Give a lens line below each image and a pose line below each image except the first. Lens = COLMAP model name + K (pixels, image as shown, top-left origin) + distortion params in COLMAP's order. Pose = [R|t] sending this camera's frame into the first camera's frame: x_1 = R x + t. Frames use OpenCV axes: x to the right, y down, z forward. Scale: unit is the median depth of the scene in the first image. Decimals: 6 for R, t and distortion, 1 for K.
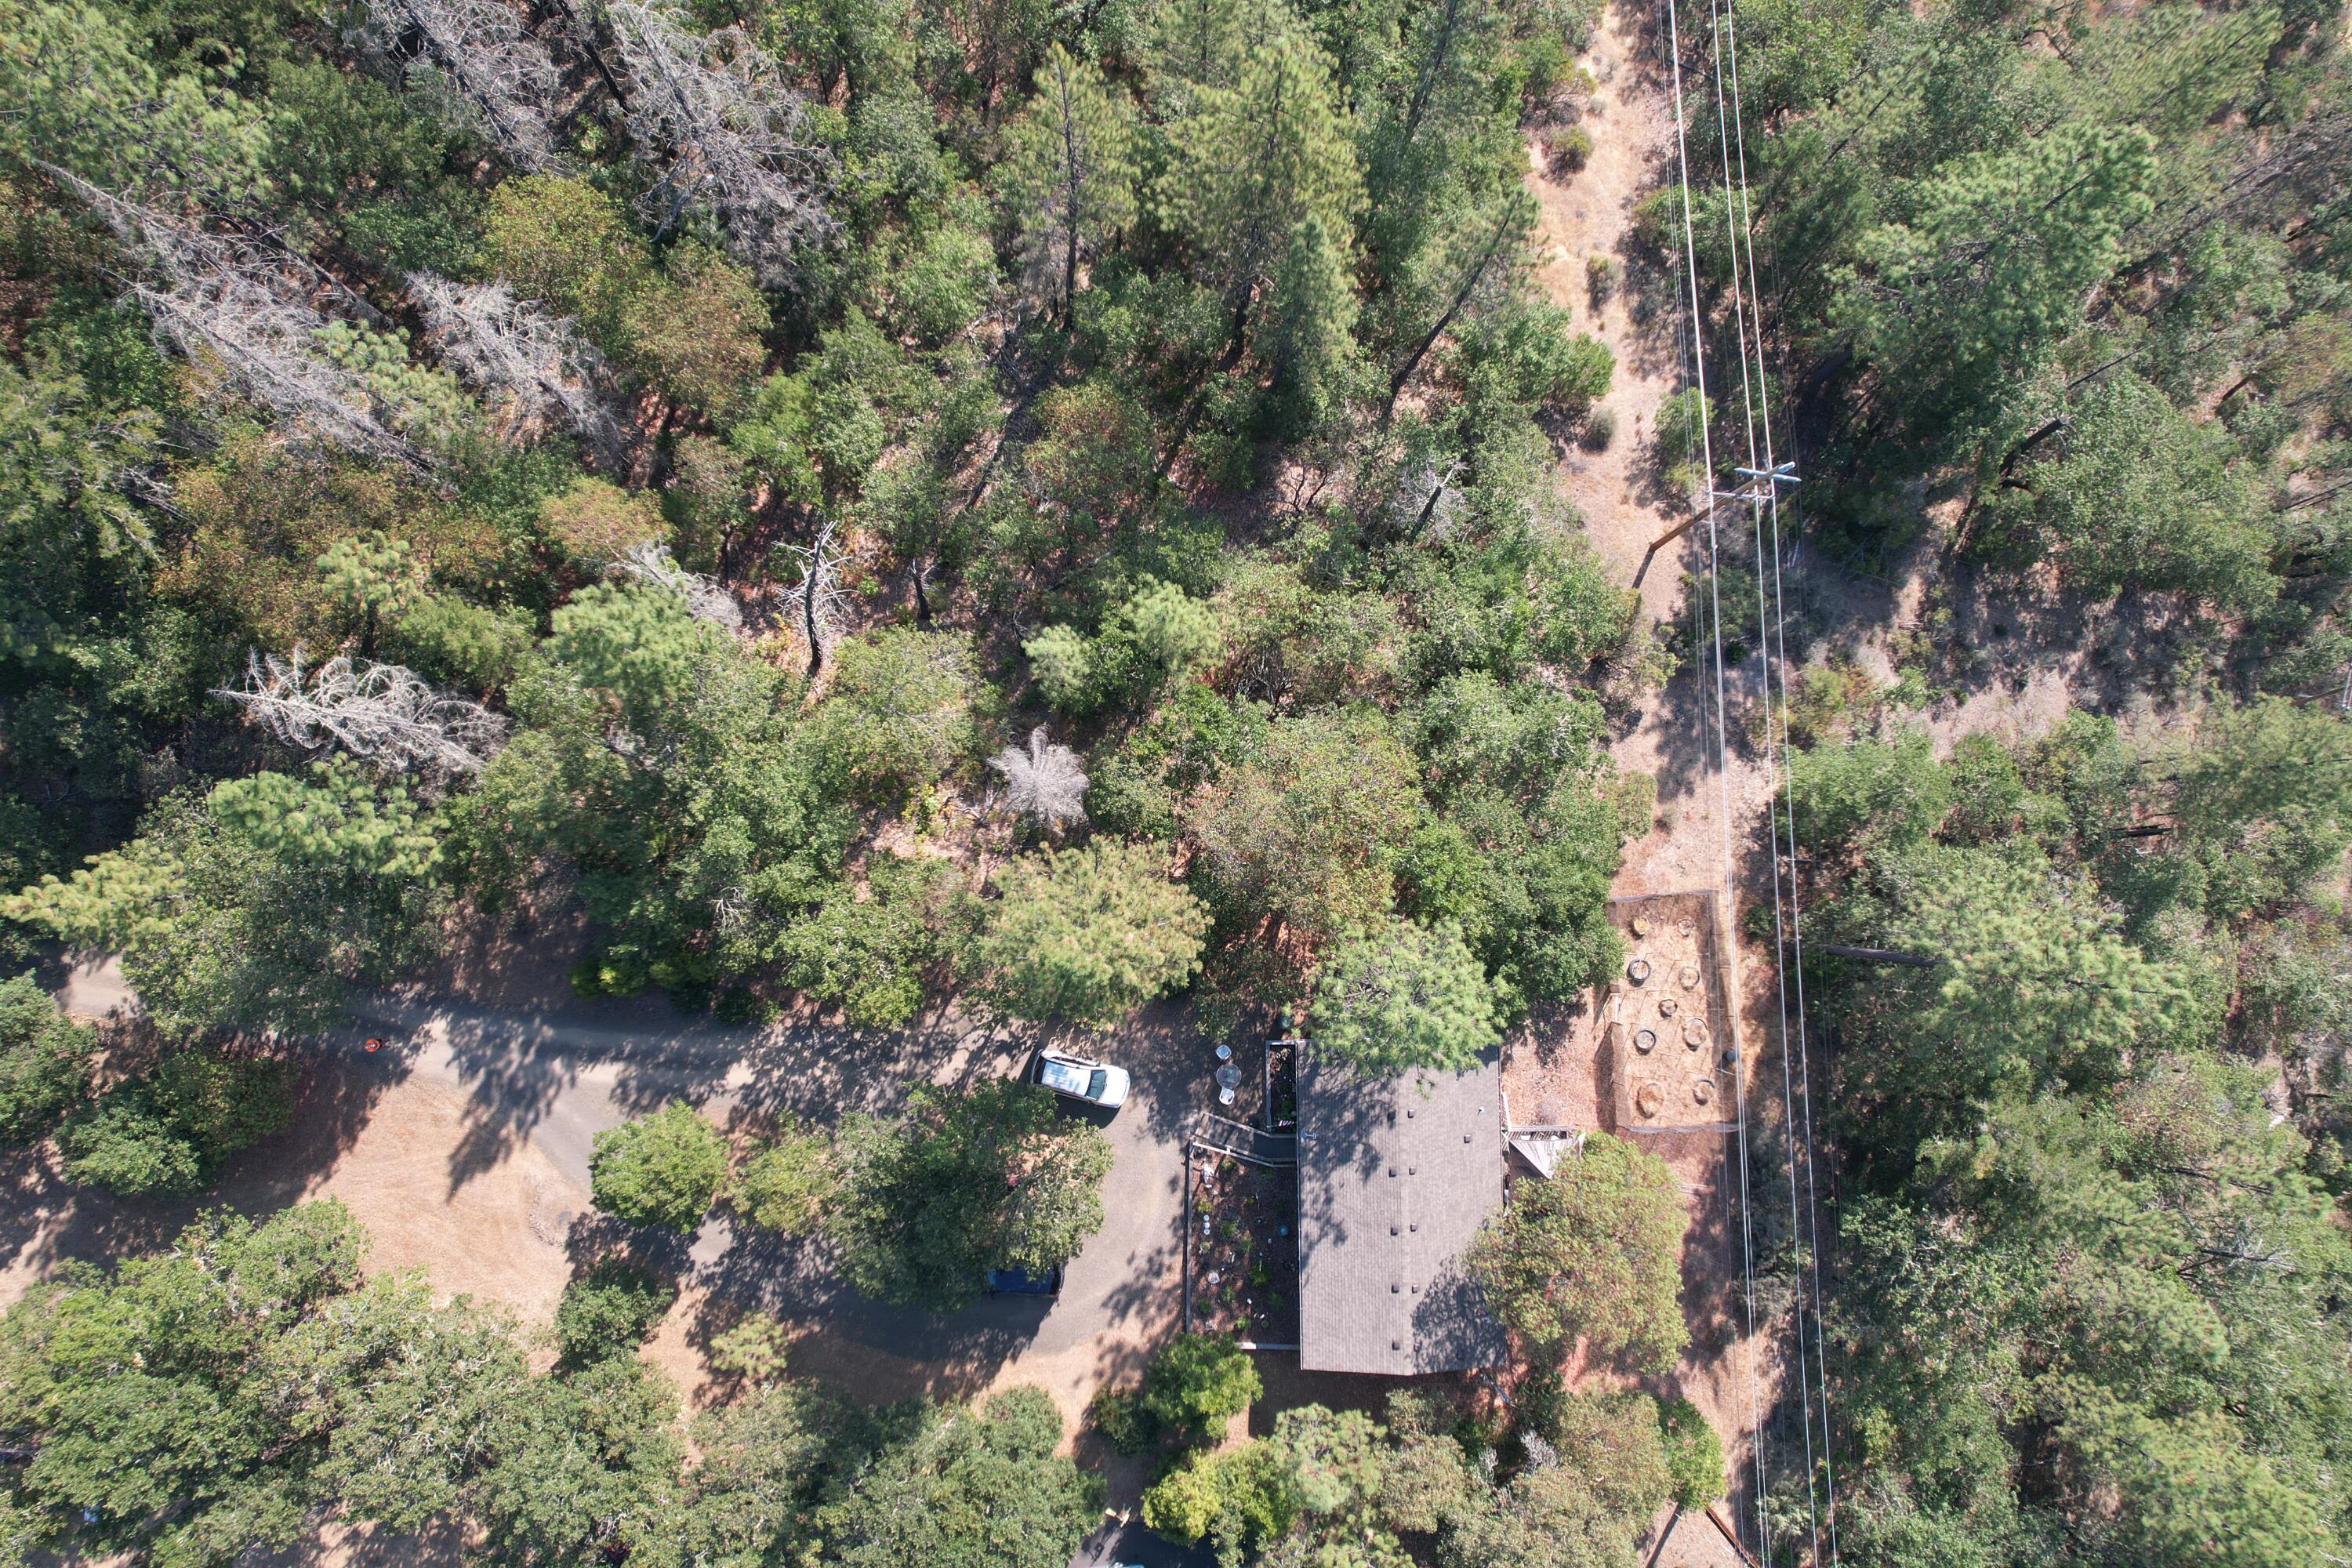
lens RADIAL K [[1509.0, 0, 1181.7], [0, 1509.0, 792.0], [0, 0, 1]] dist [-0.055114, 0.033911]
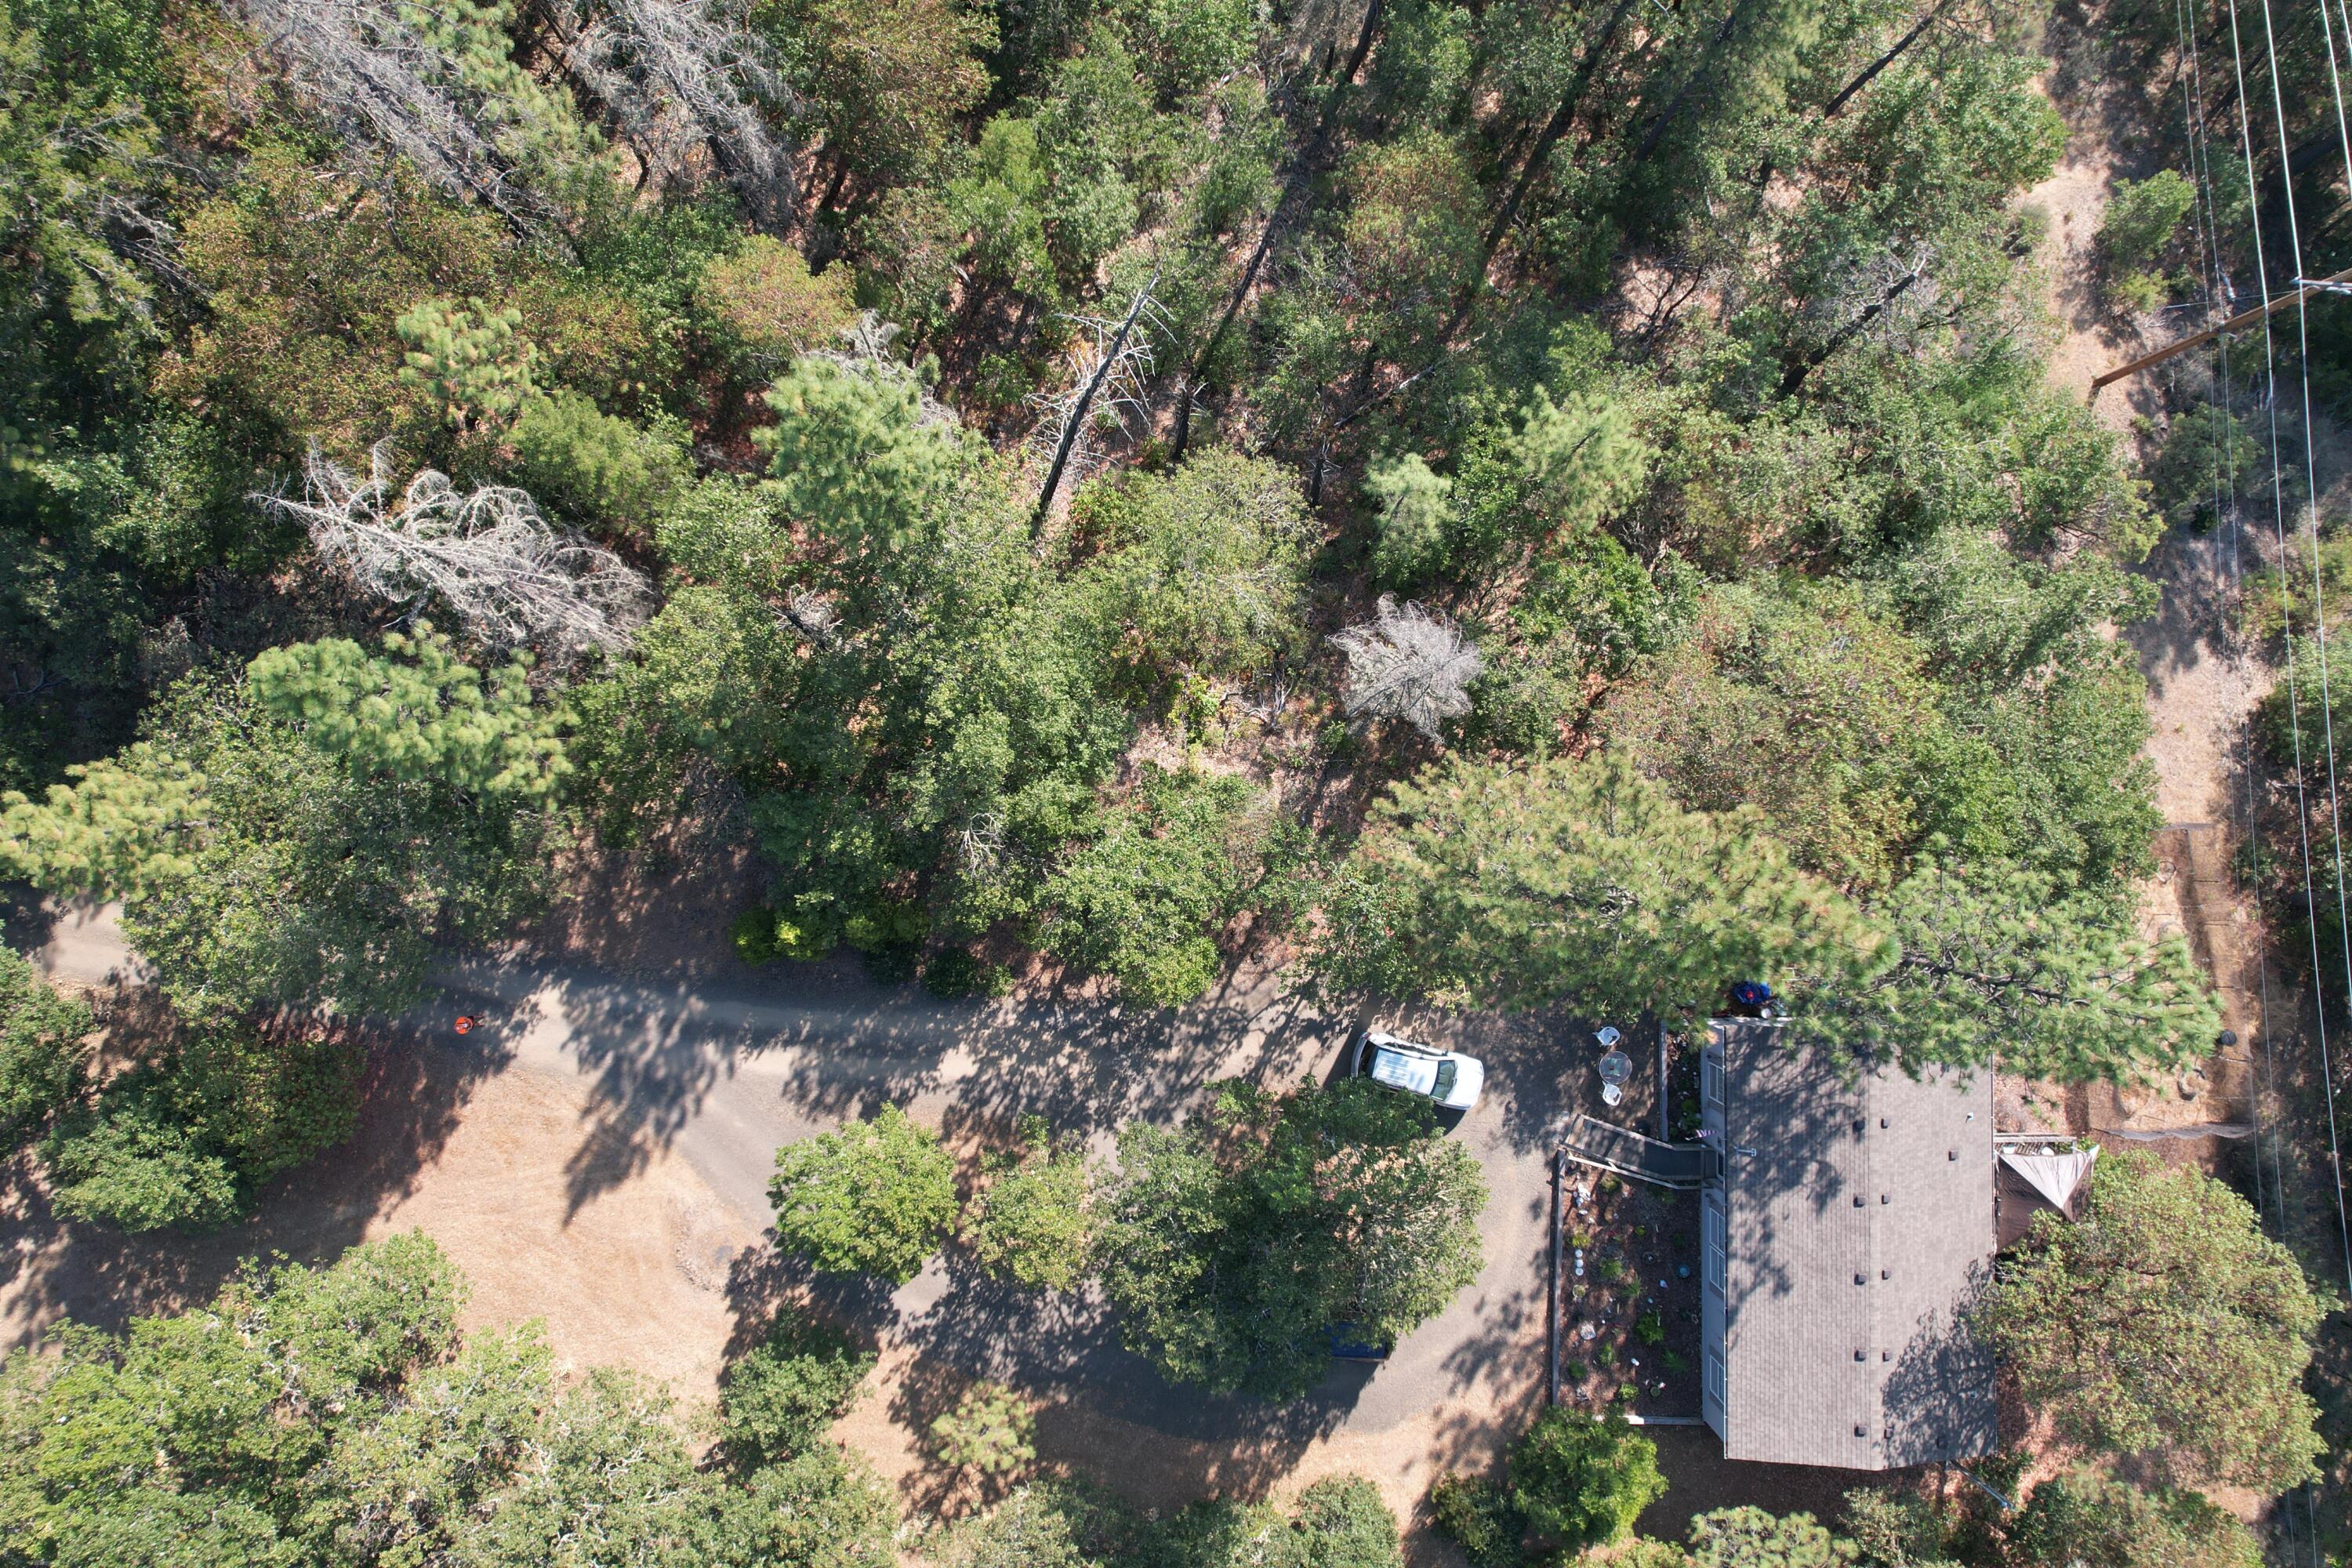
lens RADIAL K [[1509.0, 0, 1182.2], [0, 1509.0, 795.2], [0, 0, 1]] dist [-0.055114, 0.033911]
pose [[0.999987, 0.005096, 0.000388, -0.187411], [-0.005109, 0.998804, 0.048633, 0.018375], [-0.000140, -0.048635, 0.998817, 0.263980]]
